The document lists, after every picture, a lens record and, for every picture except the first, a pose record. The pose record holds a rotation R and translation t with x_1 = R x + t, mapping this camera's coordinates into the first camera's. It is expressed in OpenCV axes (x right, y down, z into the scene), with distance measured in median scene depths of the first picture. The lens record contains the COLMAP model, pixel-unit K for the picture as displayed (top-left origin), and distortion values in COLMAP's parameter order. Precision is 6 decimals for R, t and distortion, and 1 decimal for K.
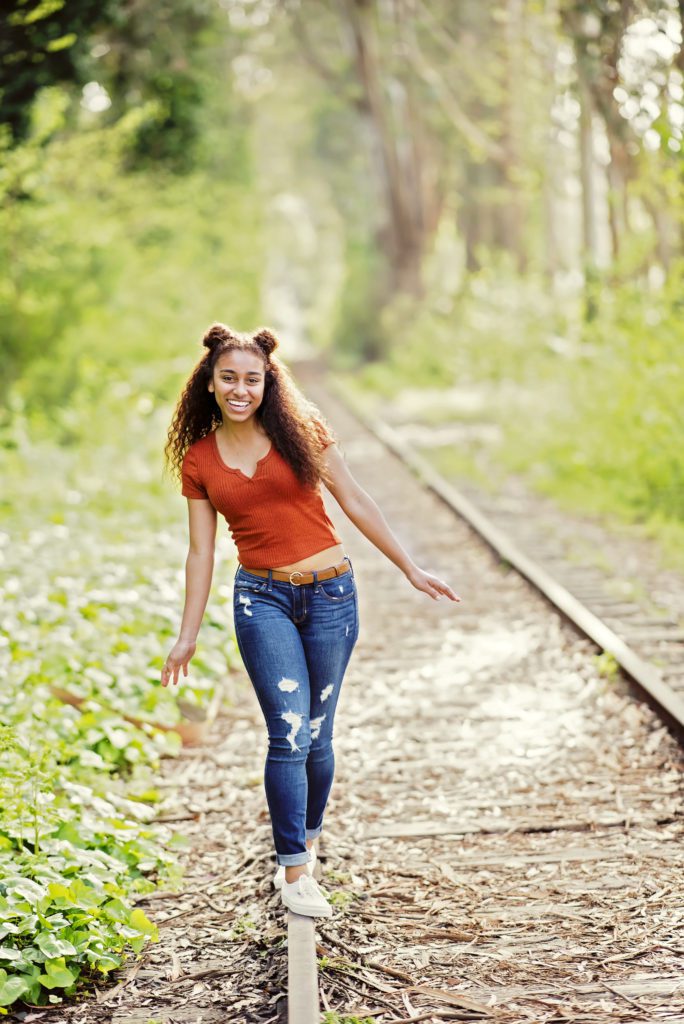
lens RADIAL K [[2547.9, 0, 342.0], [0, 2547.9, 512.0], [0, 0, 1]] dist [0.073002, 1.148938]
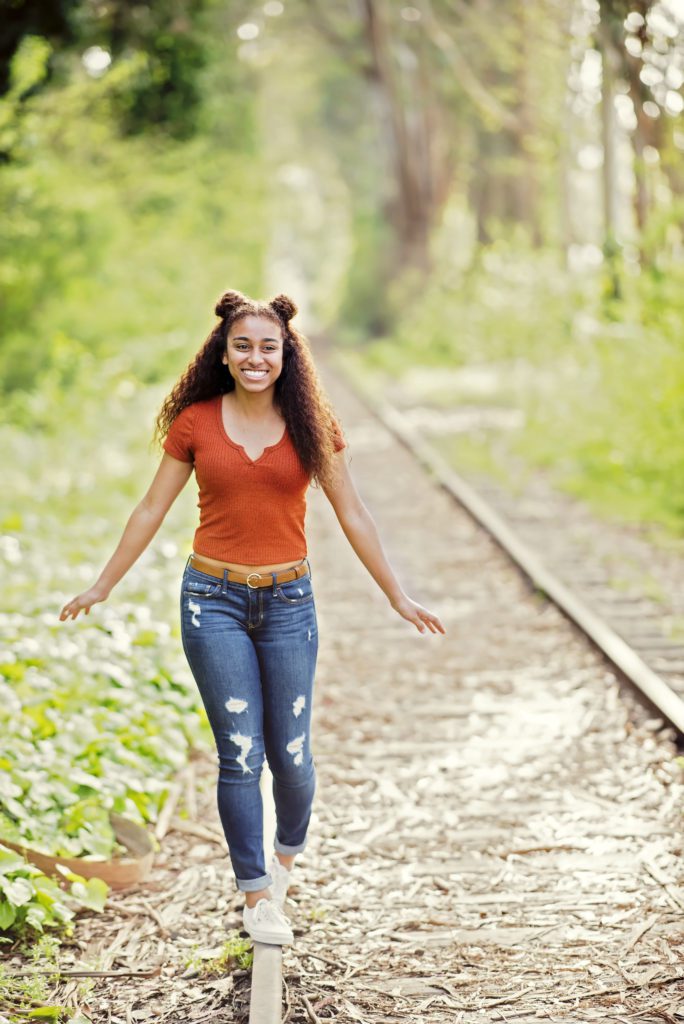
lens RADIAL K [[1609.8, 0, 342.0], [0, 1609.8, 512.0], [0, 0, 1]] dist [0.010312, 0.046271]
pose [[0.999923, 0.011431, -0.004799, 0.002142], [-0.011129, 0.998208, 0.058798, -0.036117], [0.005463, -0.058740, 0.998258, 0.480257]]
